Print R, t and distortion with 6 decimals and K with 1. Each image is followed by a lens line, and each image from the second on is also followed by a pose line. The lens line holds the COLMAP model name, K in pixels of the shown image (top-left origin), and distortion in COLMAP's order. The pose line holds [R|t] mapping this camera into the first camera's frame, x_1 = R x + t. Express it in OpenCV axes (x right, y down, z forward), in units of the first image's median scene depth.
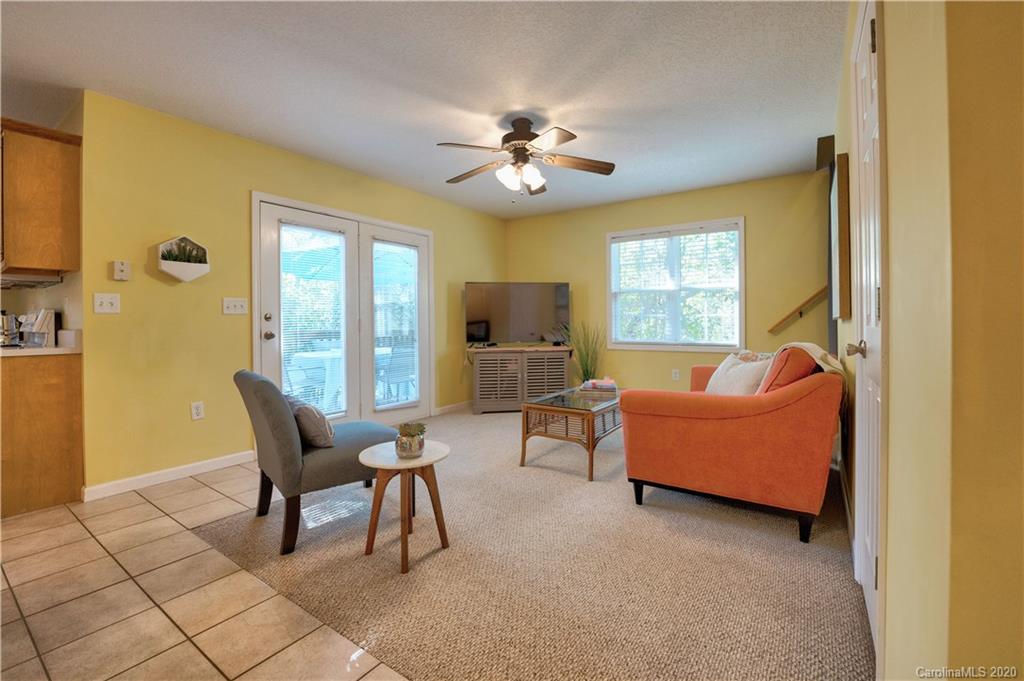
lens RADIAL K [[436.3, 0, 516.8], [0, 436.3, 321.2], [0, 0, 1]] dist [-0.022524, 0.000078]
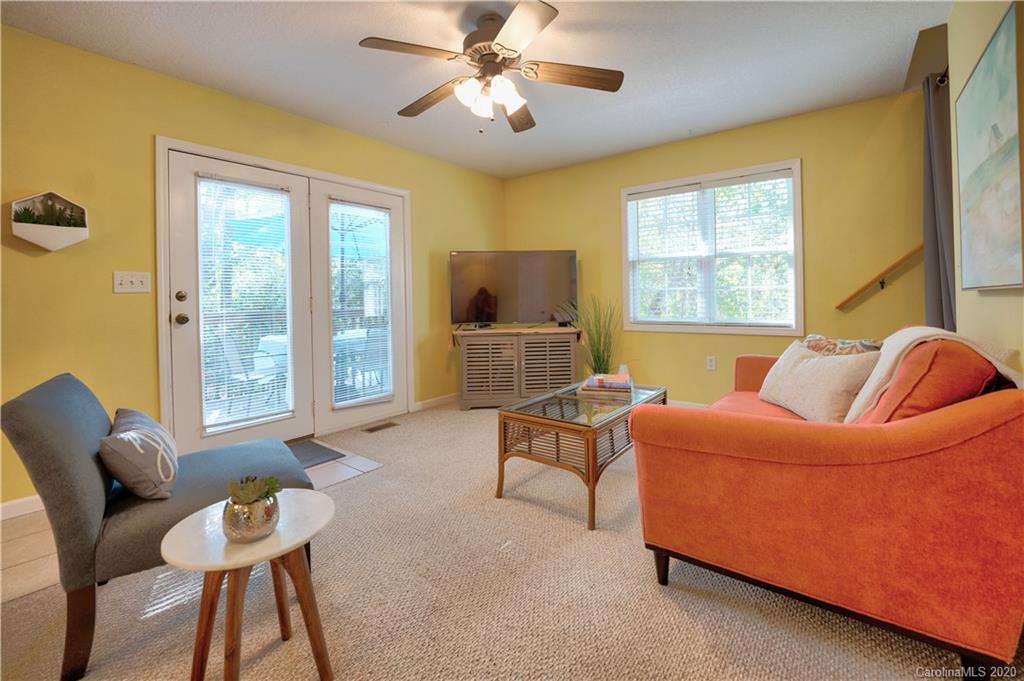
lens RADIAL K [[425.6, 0, 510.9], [0, 425.6, 298.5], [0, 0, 1]] dist [-0.021187, 0.000038]
pose [[0.997161, -0.010345, -0.074581, 0.090114], [0.010521, 0.999943, 0.001974, 0.000390], [0.074556, -0.002753, 0.997213, 0.303813]]
